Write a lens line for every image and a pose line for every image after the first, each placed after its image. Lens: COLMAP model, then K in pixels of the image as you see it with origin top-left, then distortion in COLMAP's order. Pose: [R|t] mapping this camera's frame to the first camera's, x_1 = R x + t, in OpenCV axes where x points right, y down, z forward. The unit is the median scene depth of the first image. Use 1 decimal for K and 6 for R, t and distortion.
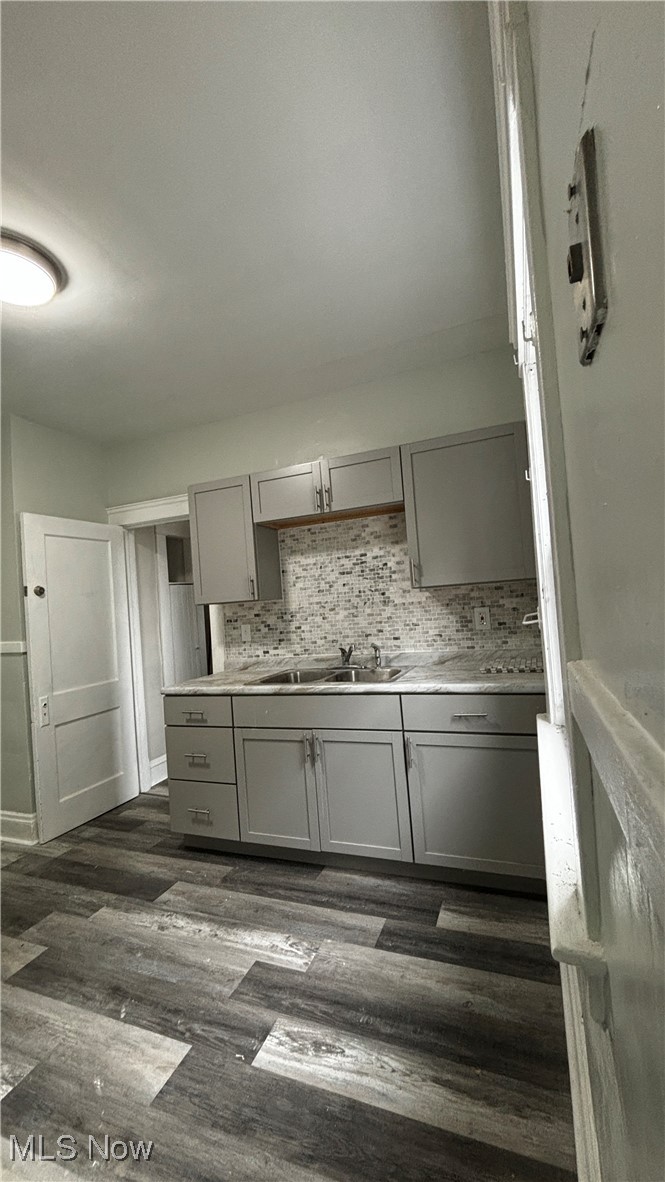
lens RADIAL K [[479.9, 0, 332.5], [0, 479.9, 591.0], [0, 0, 1]] dist [0.066536, -0.000054]
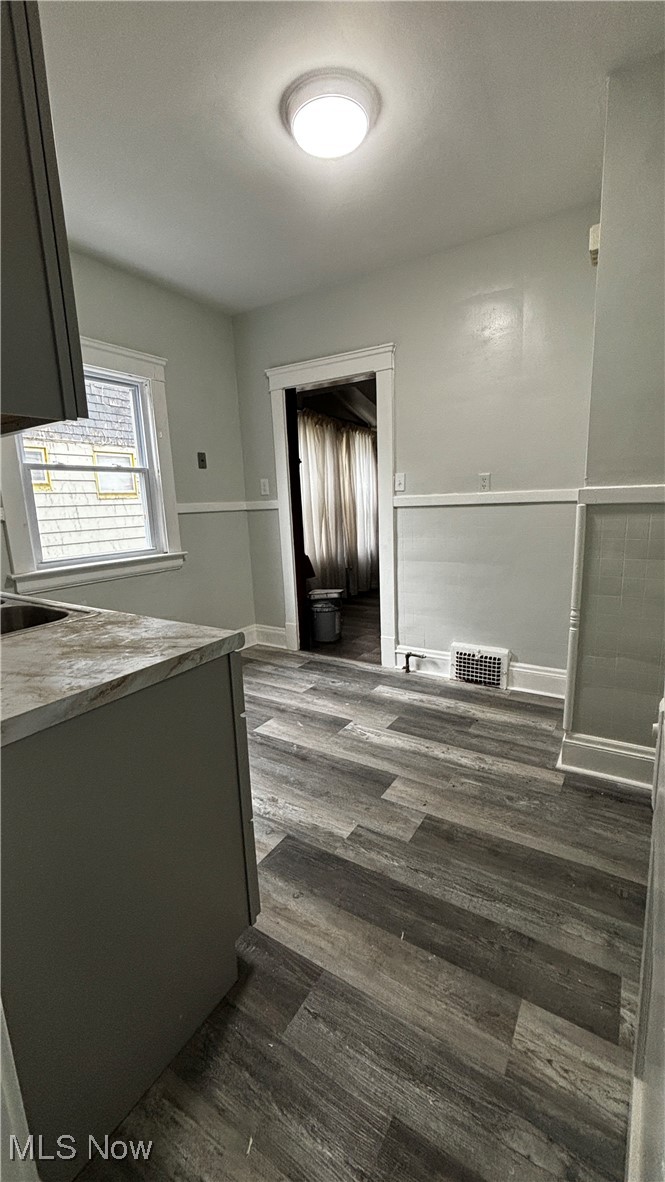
lens RADIAL K [[479.9, 0, 332.5], [0, 479.9, 591.0], [0, 0, 1]] dist [0.066536, -0.000054]
pose [[-0.977192, 0.074430, 0.198888, -0.630206], [0.104283, 0.984052, 0.144109, 0.144420], [-0.184990, 0.161563, -0.969369, 1.716663]]
